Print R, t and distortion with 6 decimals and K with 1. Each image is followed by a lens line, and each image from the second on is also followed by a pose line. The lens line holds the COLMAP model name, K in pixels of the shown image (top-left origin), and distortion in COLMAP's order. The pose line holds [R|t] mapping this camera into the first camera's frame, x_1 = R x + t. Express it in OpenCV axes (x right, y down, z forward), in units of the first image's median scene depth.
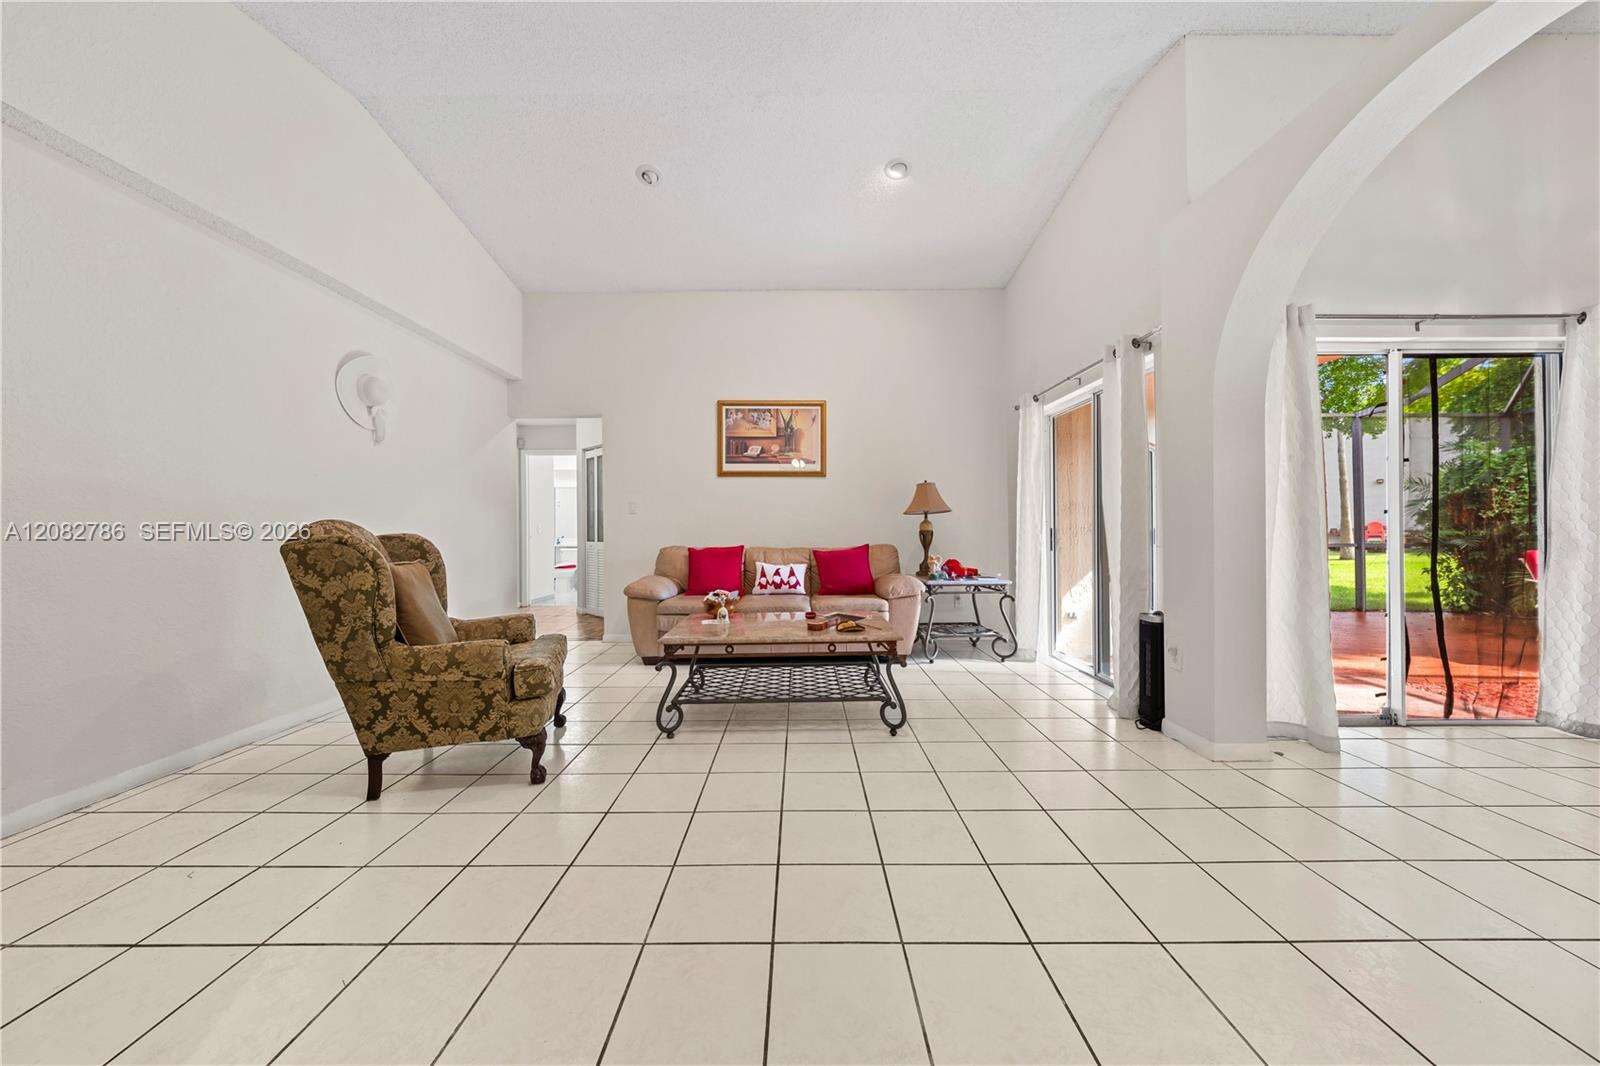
lens RADIAL K [[541.2, 0, 798.0], [0, 541.2, 528.9], [0, 0, 1]] dist [-0.002530, -0.000044]
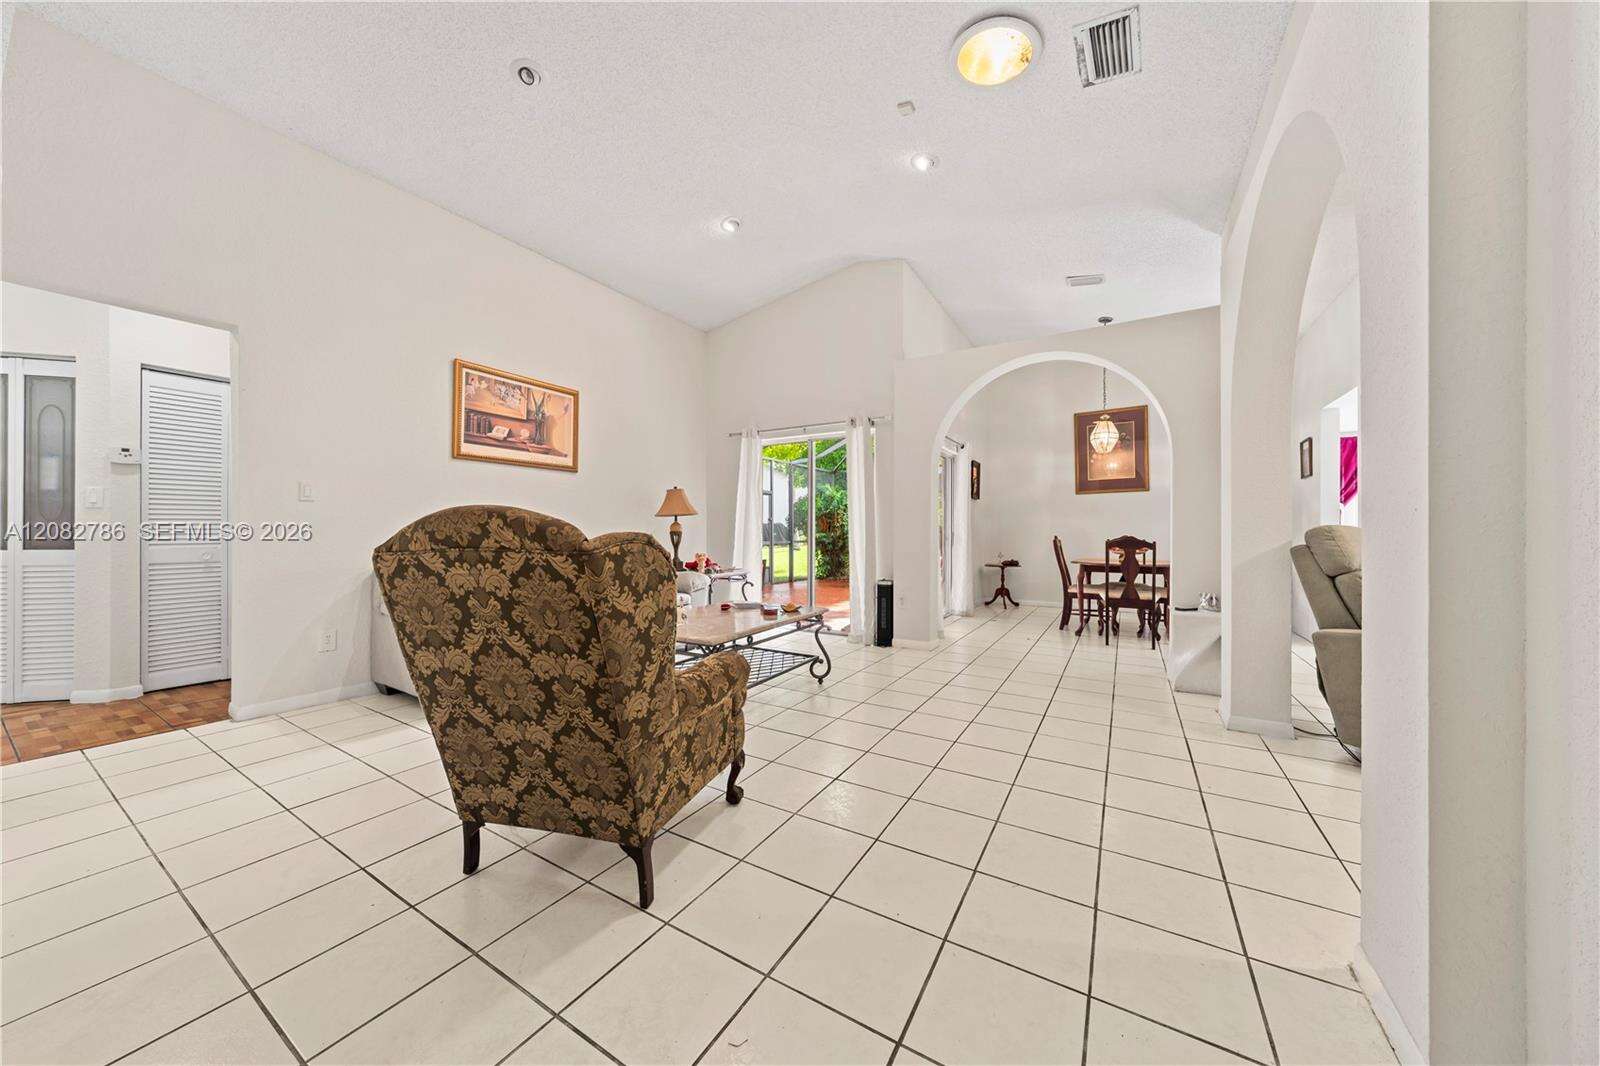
lens RADIAL K [[541.2, 0, 796.1], [0, 541.2, 531.1], [0, 0, 1]] dist [-0.002530, -0.000044]
pose [[0.518184, 0.006137, 0.855247, -0.549013], [-0.006450, 0.999974, -0.003267, 0.004318], [-0.855245, -0.003823, 0.518210, 0.196482]]
